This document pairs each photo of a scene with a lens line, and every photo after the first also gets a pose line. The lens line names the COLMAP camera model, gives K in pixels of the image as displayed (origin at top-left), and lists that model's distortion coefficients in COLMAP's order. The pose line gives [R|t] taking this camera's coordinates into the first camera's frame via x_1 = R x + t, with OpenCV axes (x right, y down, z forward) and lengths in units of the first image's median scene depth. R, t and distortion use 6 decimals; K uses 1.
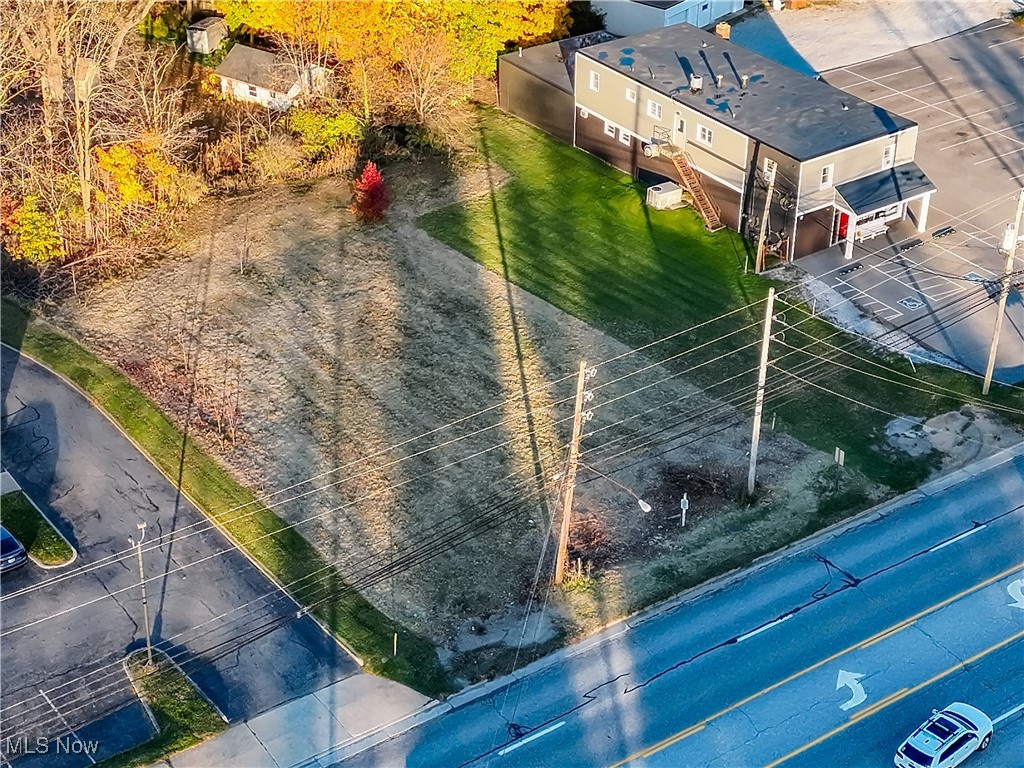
lens RADIAL K [[1747.9, 0, 512.0], [0, 1747.9, 384.0], [0, 0, 1]] dist [0.187602, -0.558980]
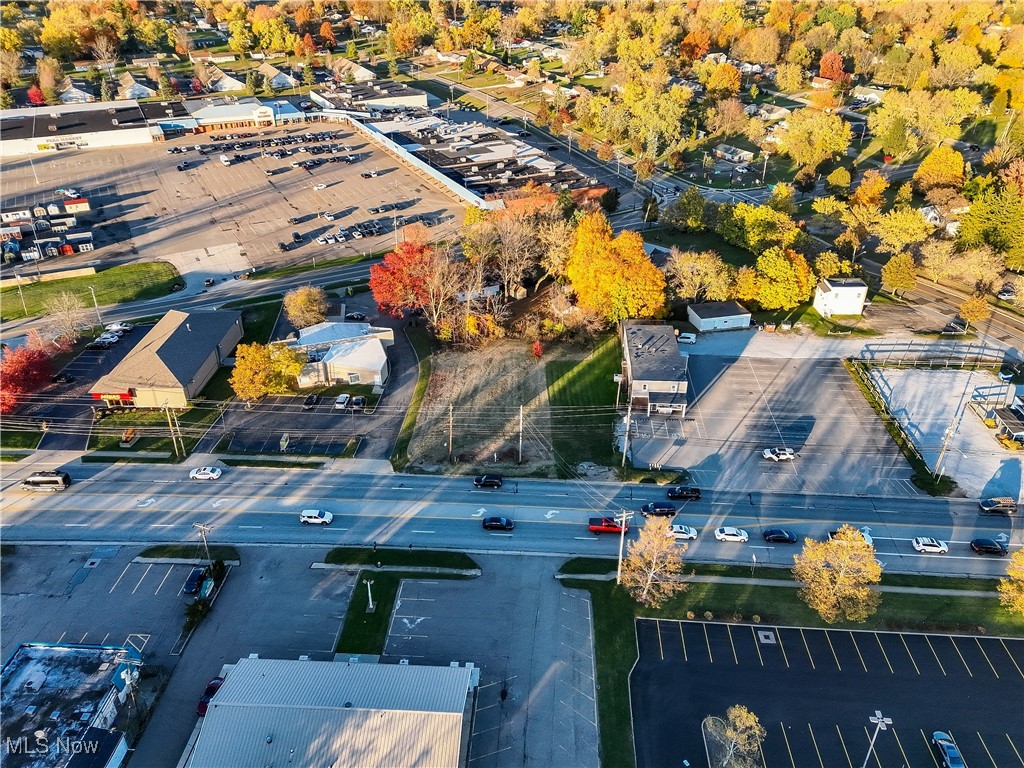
lens RADIAL K [[774.6, 0, 512.0], [0, 774.6, 384.0], [0, 0, 1]] dist [0.084990, -0.079998]
pose [[0.783317, 0.313682, -0.536673, 0.744594], [-0.316954, 0.944230, 0.089277, -0.177842], [0.534747, 0.100168, 0.839054, -0.252028]]
